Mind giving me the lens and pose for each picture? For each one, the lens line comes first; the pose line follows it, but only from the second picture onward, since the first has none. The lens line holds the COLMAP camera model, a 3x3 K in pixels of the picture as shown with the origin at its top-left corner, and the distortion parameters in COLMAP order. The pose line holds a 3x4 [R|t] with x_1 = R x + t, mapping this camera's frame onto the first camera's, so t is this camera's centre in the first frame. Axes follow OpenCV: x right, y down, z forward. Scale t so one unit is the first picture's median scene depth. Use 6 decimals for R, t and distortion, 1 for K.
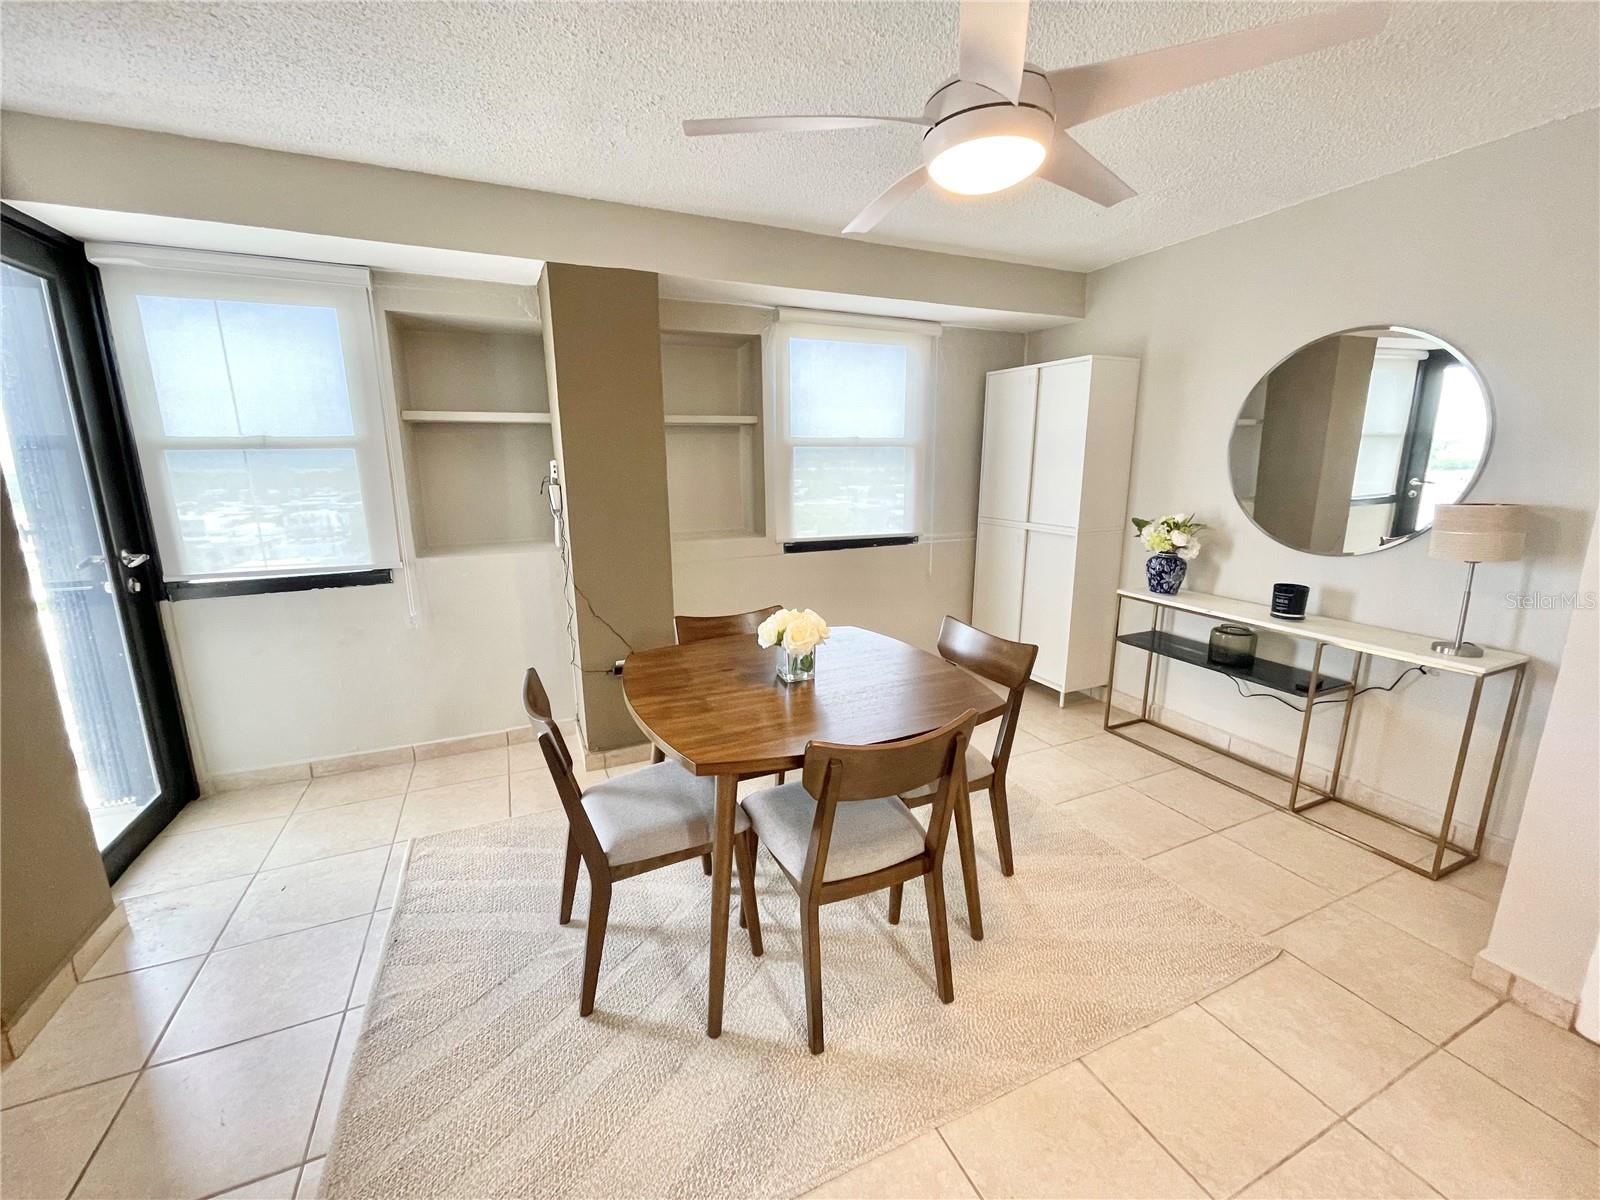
lens RADIAL K [[654.7, 0, 796.8], [0, 654.7, 587.7], [0, 0, 1]] dist [-0.011325, 0.000586]
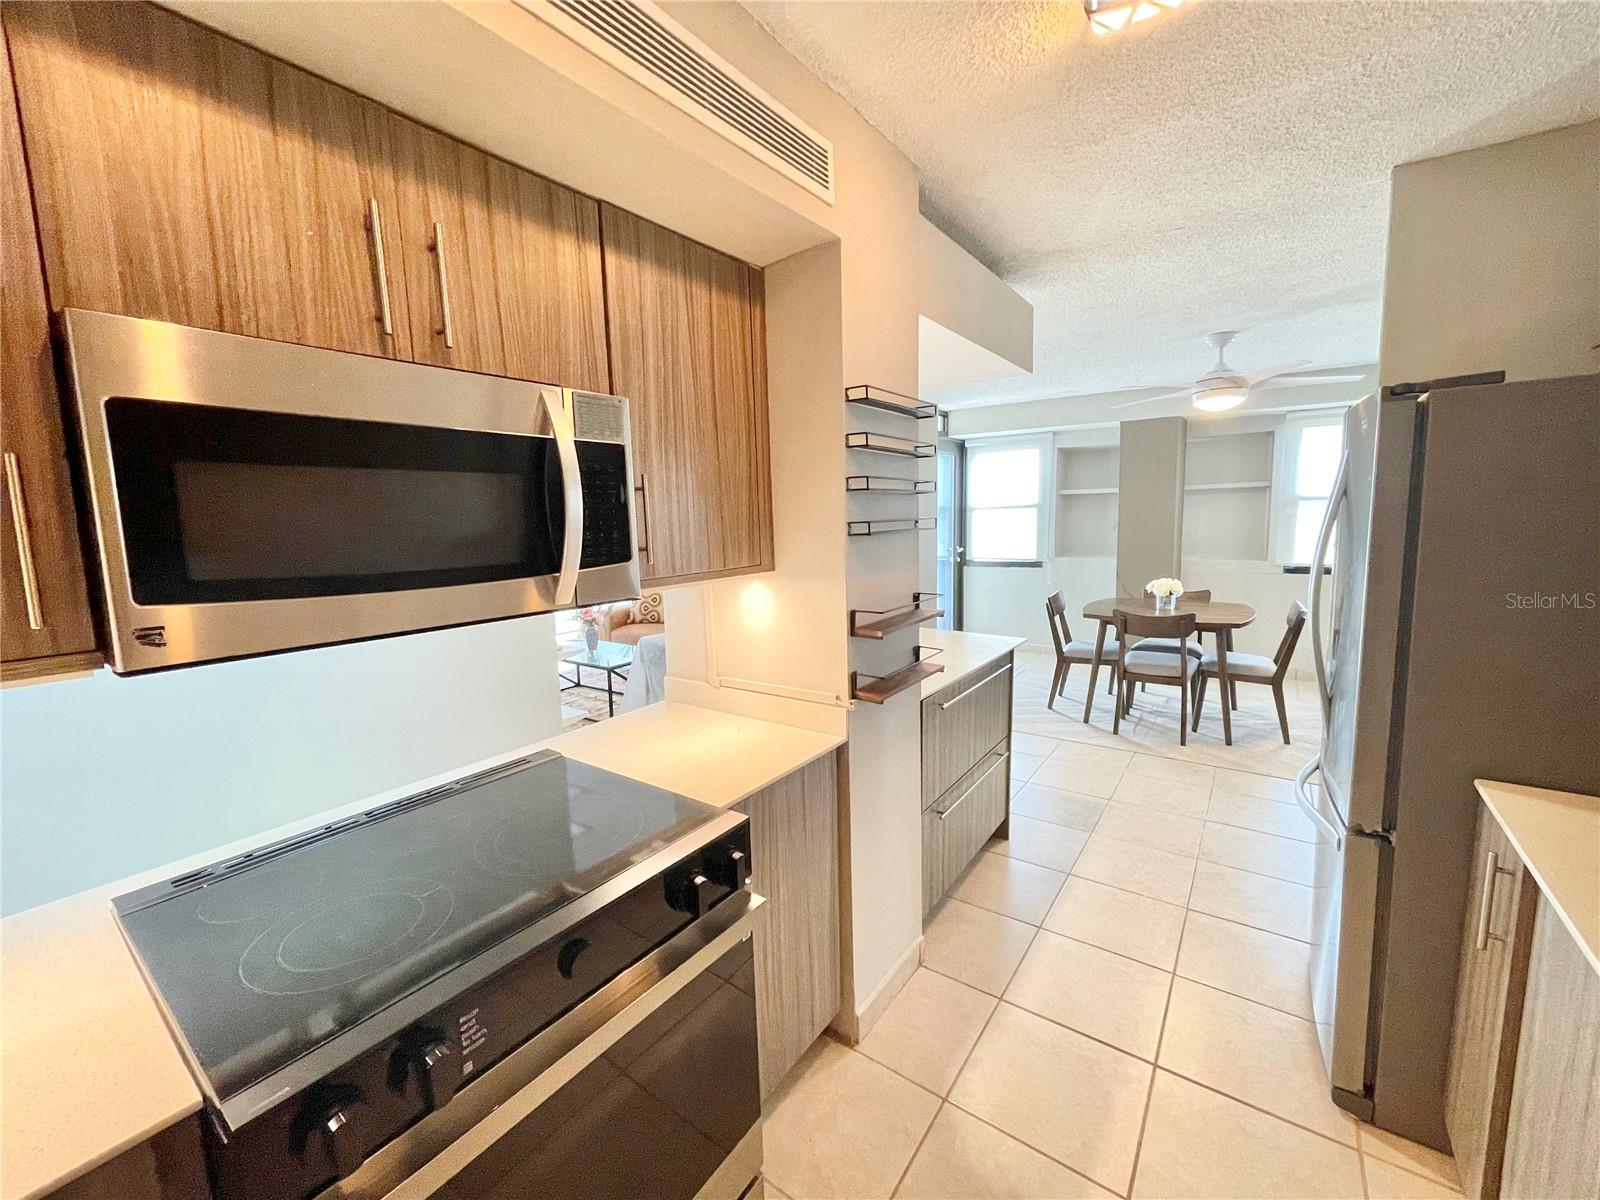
lens RADIAL K [[654.7, 0, 783.4], [0, 654.7, 600.5], [0, 0, 1]] dist [-0.011325, 0.000586]
pose [[0.478544, 0.097080, -0.872680, 0.952535], [-0.166651, 0.985846, 0.018284, 0.220384], [0.862104, 0.136684, 0.487950, -0.869096]]
